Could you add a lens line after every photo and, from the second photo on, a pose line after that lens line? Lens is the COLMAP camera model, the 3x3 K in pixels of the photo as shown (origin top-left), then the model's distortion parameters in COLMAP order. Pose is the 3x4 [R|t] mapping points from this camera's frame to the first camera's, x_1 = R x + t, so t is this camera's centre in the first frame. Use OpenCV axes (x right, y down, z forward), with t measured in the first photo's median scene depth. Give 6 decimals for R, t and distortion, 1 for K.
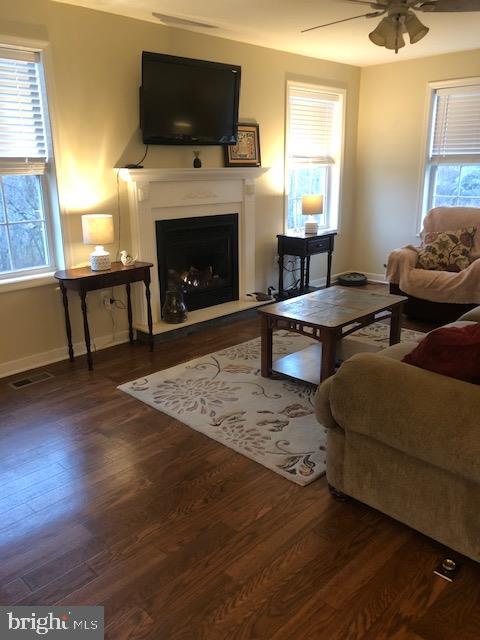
lens RADIAL K [[521.1, 0, 235.2], [0, 521.1, 320.7], [0, 0, 1]] dist [0.021400, -0.023862]
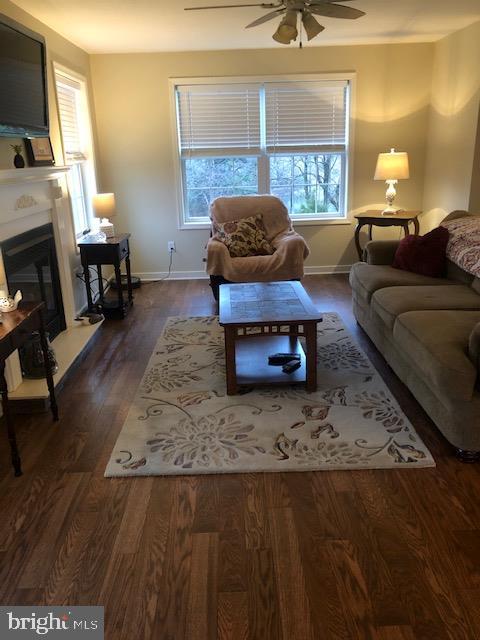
lens RADIAL K [[521.1, 0, 246.8], [0, 521.1, 320.3], [0, 0, 1]] dist [0.021400, -0.023862]
pose [[0.694780, -0.231461, 0.680960, -0.381749], [0.228501, 0.968784, 0.096155, -0.073809], [-0.681959, 0.088793, 0.725980, 0.238461]]
